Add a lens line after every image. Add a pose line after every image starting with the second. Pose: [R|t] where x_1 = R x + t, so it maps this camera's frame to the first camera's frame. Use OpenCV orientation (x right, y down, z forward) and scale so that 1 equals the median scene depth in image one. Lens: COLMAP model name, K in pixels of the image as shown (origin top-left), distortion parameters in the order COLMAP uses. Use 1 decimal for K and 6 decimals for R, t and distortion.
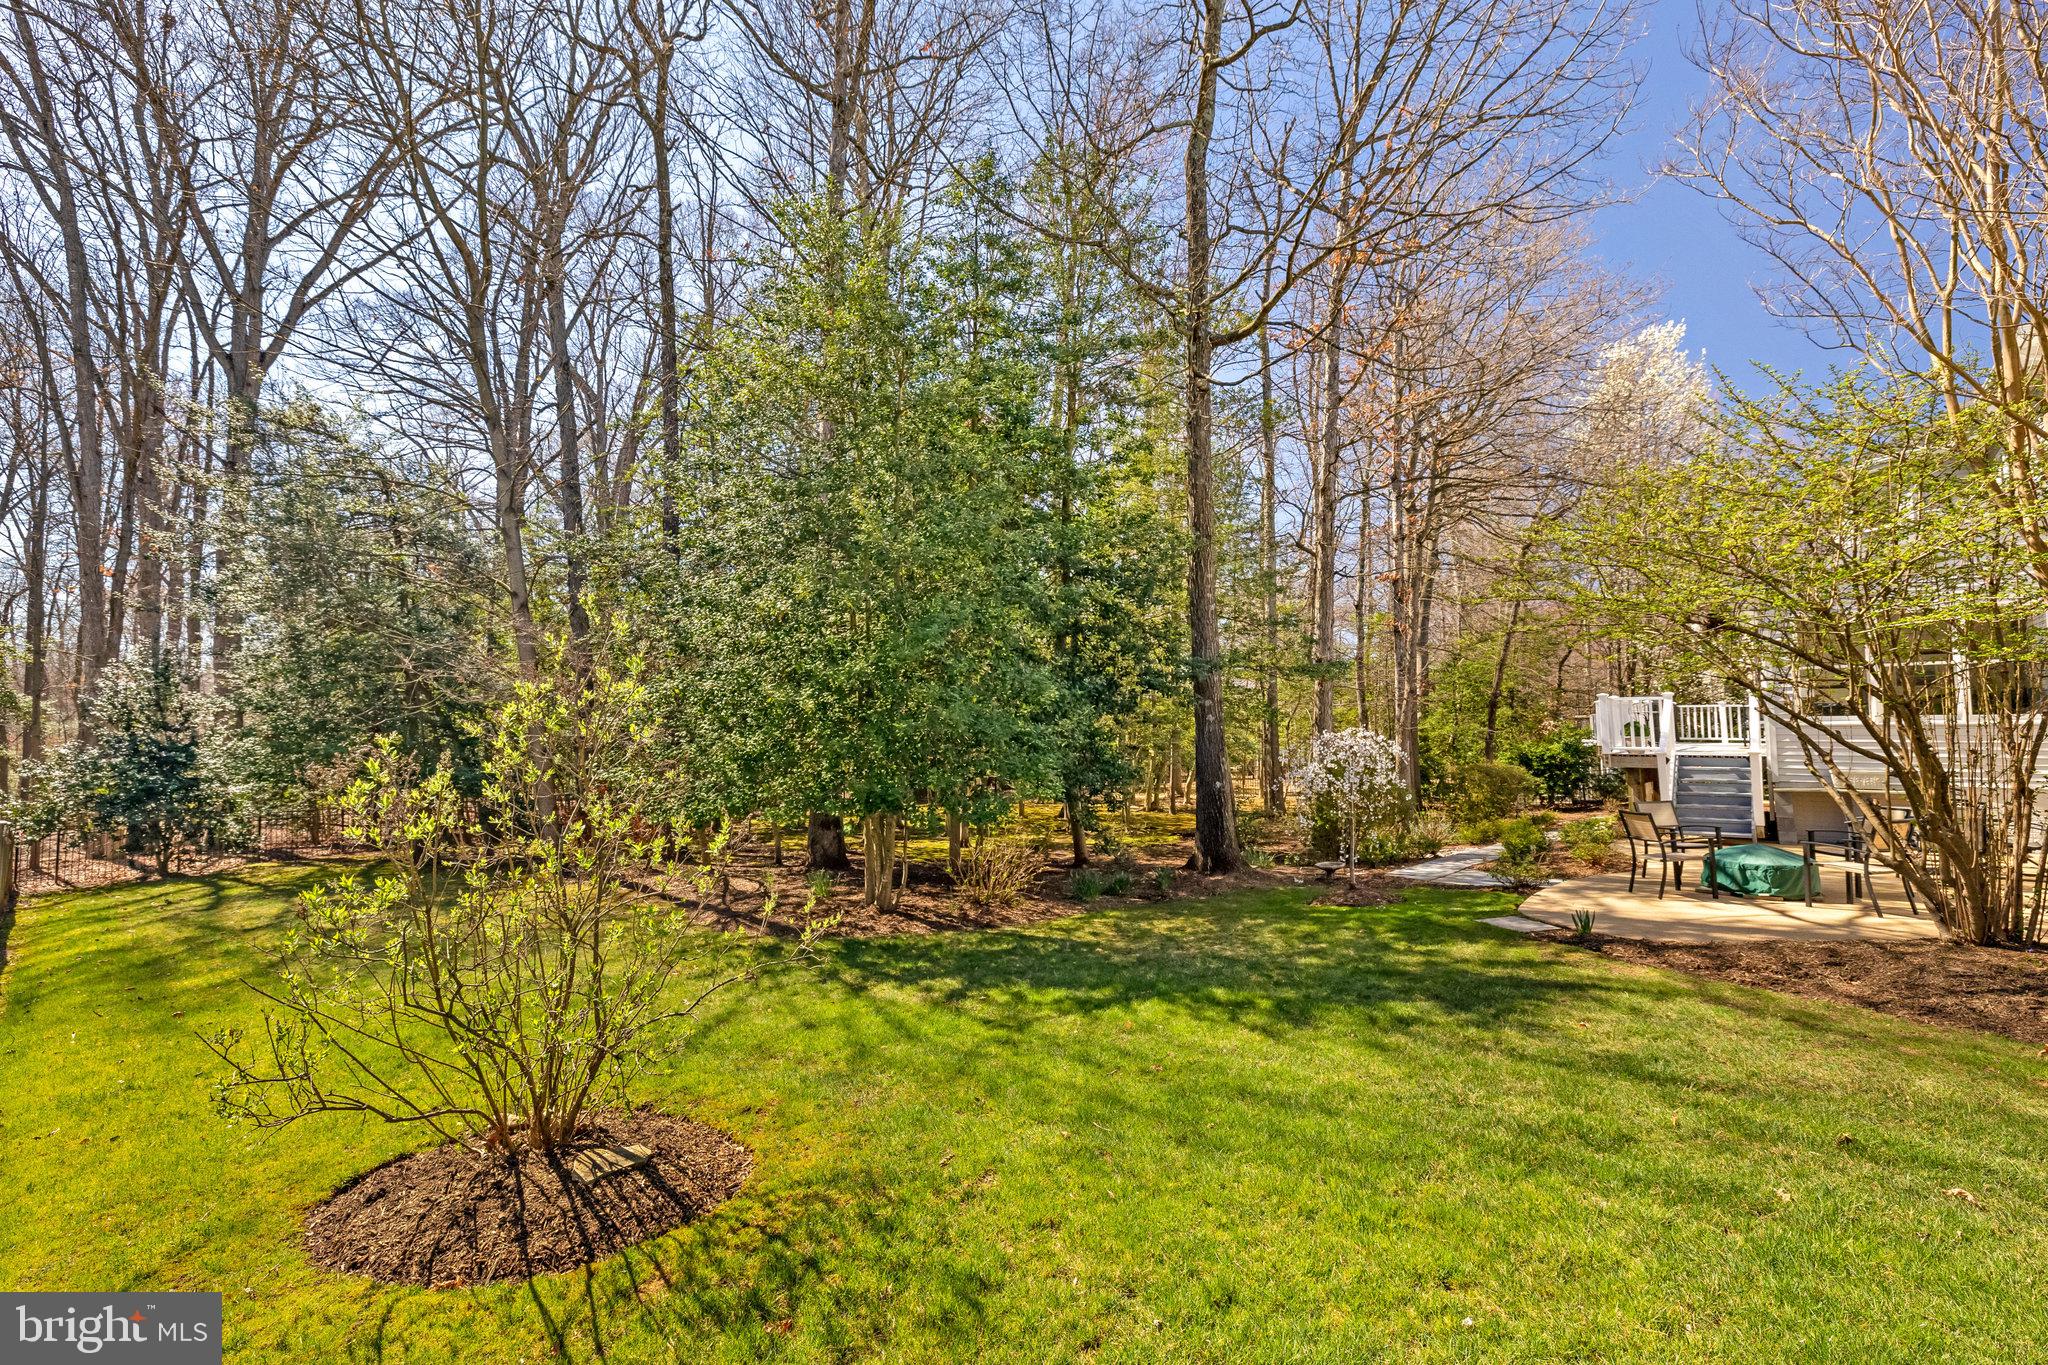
lens RADIAL K [[879.9, 0, 986.3], [0, 879.9, 666.4], [0, 0, 1]] dist [-0.000436, 0.000370]
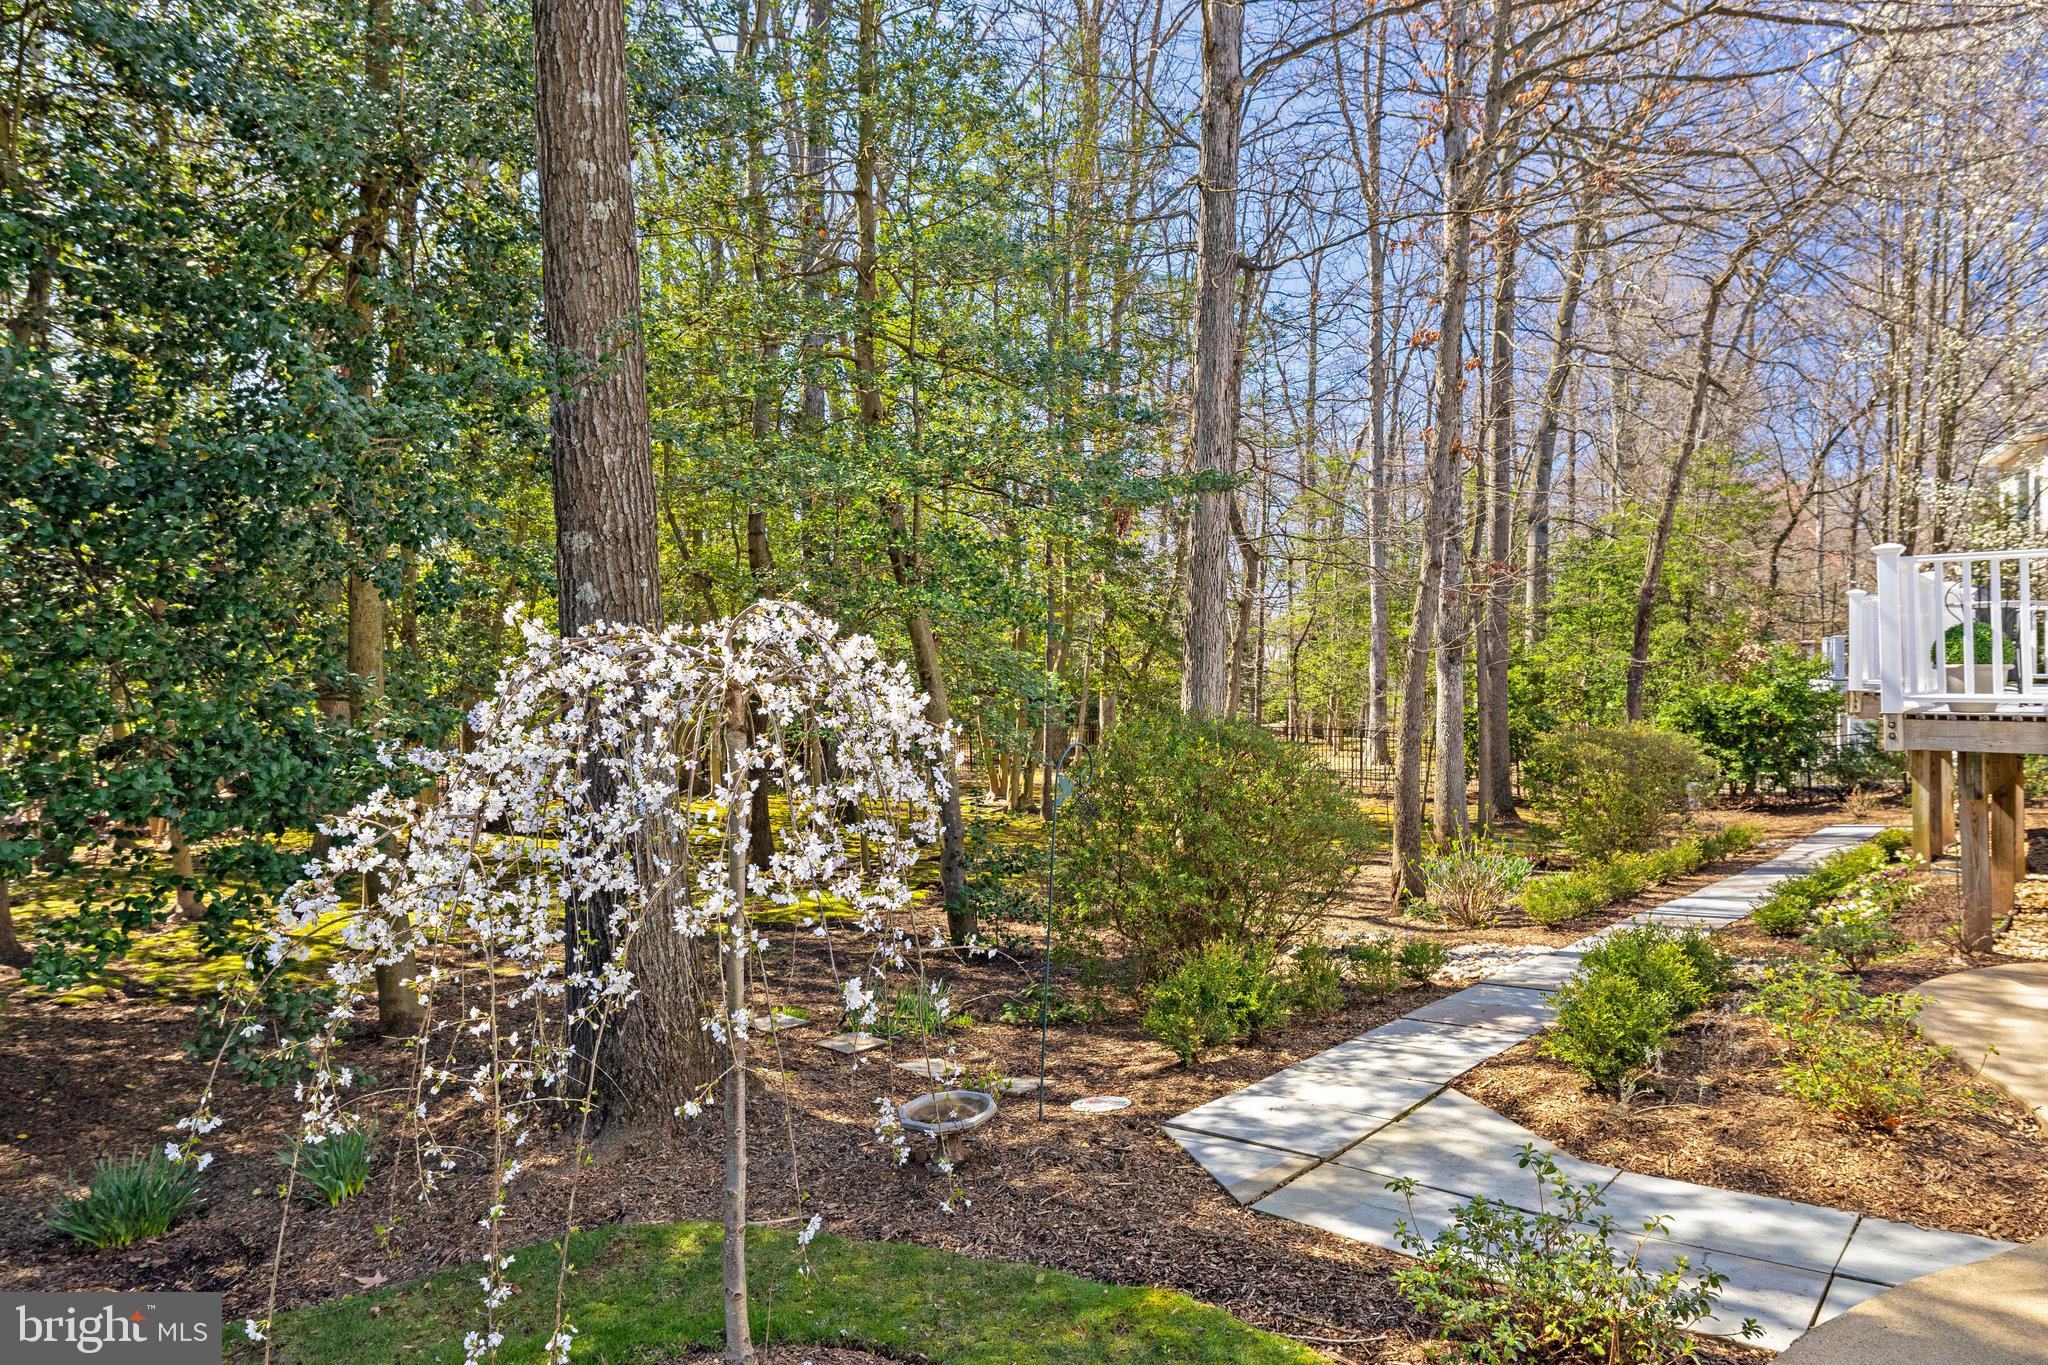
lens RADIAL K [[1265.1, 0, 1013.5], [0, 1265.1, 679.0], [0, 0, 1]] dist [-0.016730, -0.000008]
pose [[0.999399, -0.006421, 0.034071, 0.338339], [0.003792, 0.997049, 0.076670, 0.045865], [-0.034462, -0.076495, 0.996474, 0.517142]]
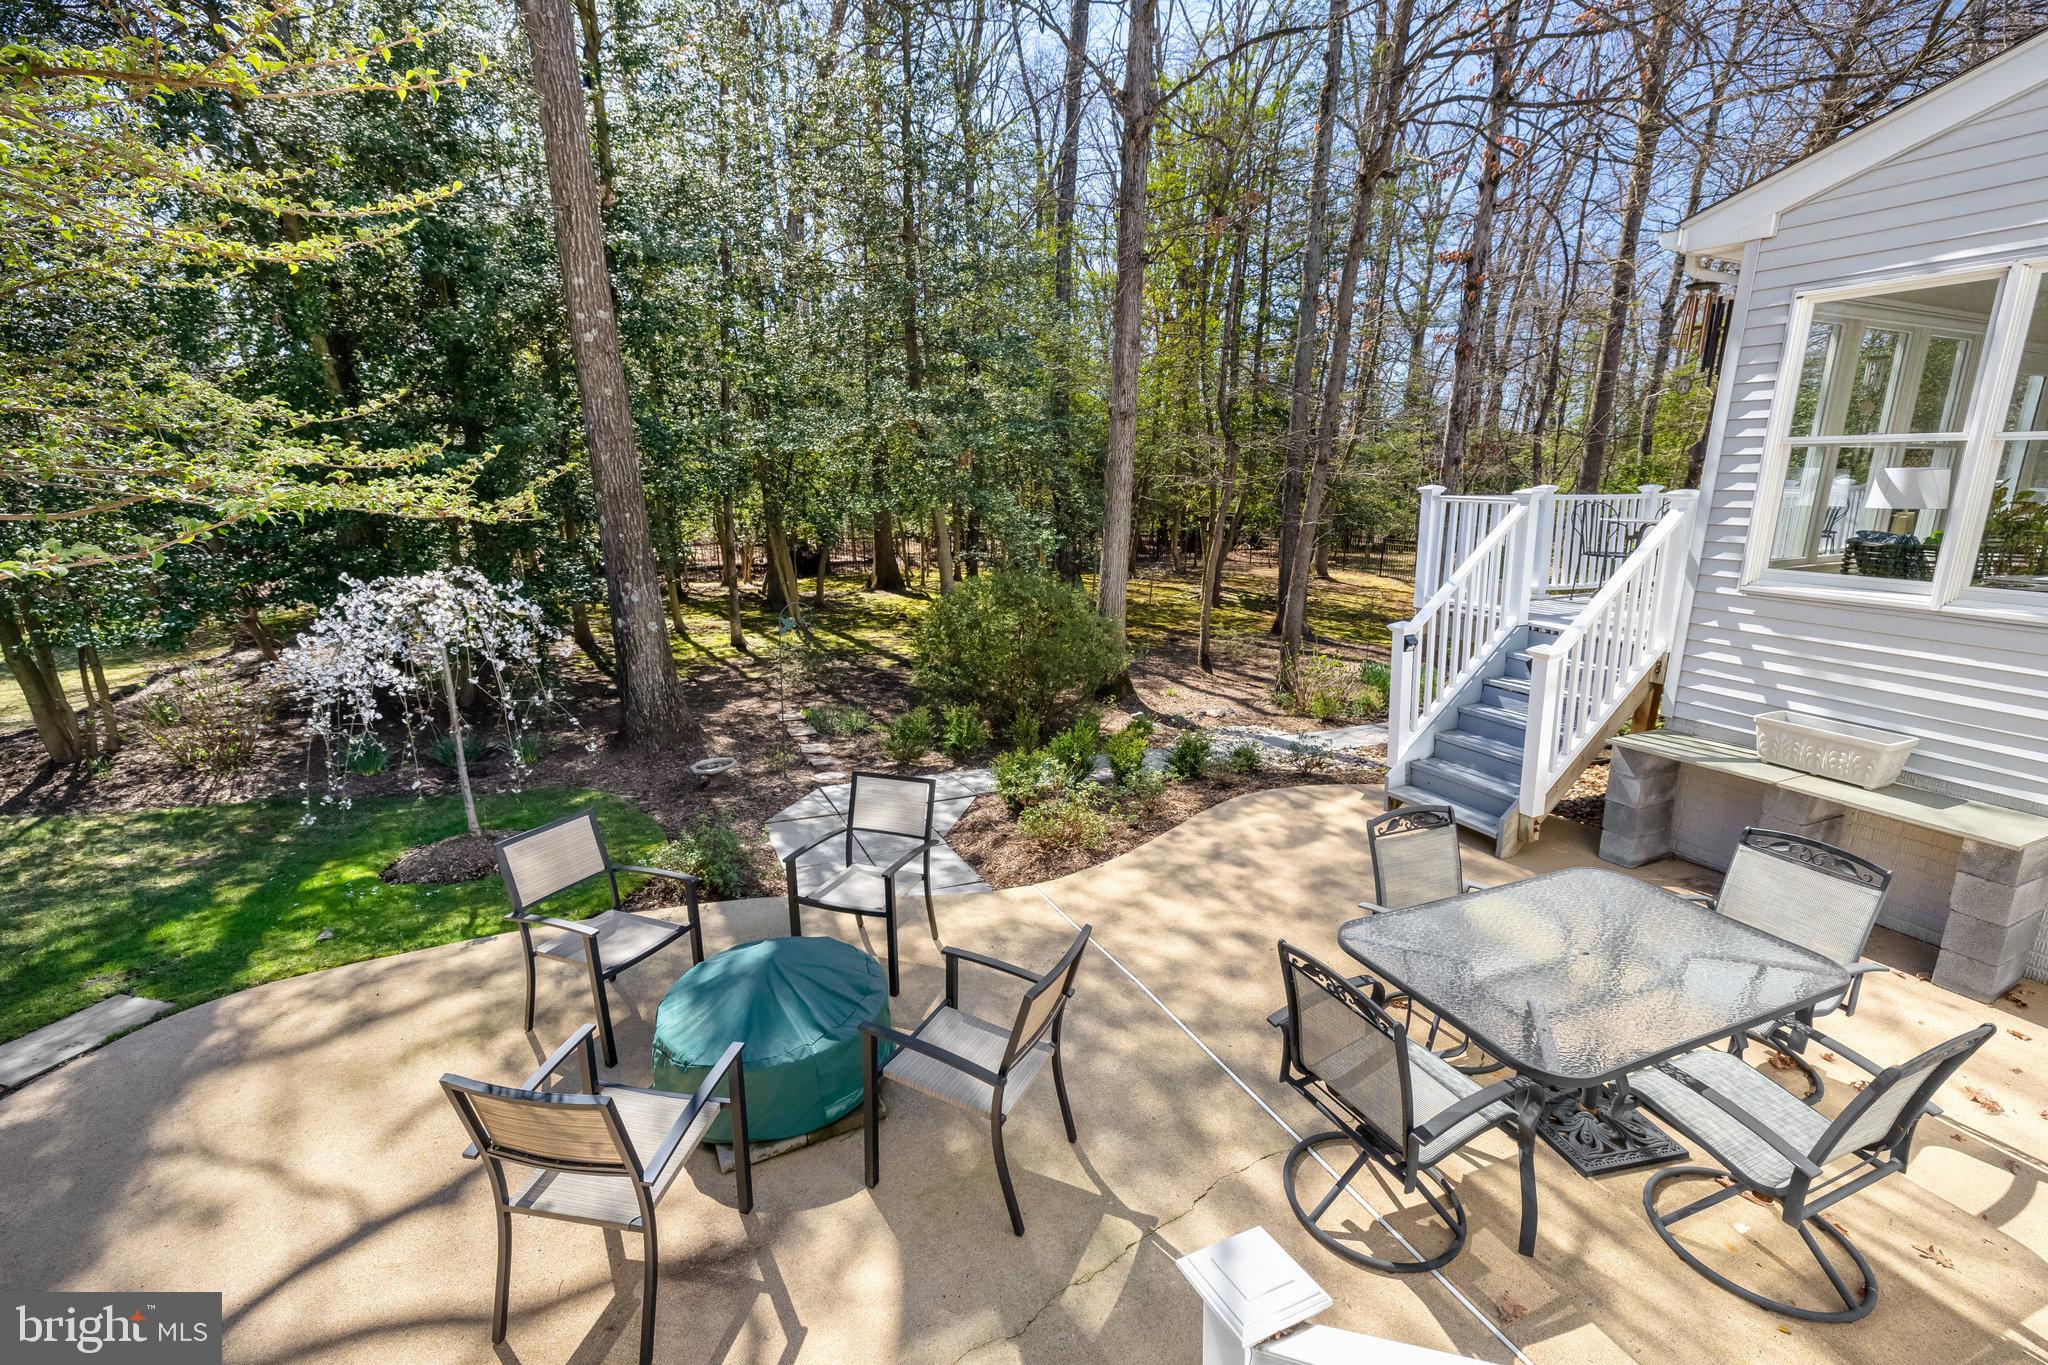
lens RADIAL K [[872.1, 0, 1024.0], [0, 872.1, 682.5], [0, 0, 1]] dist [-0.001184, 0.000021]
pose [[0.924271, 0.097703, -0.369023, 0.699290], [0.019007, 0.953714, 0.300114, -0.015303], [0.381264, -0.284400, 0.879633, 0.470205]]
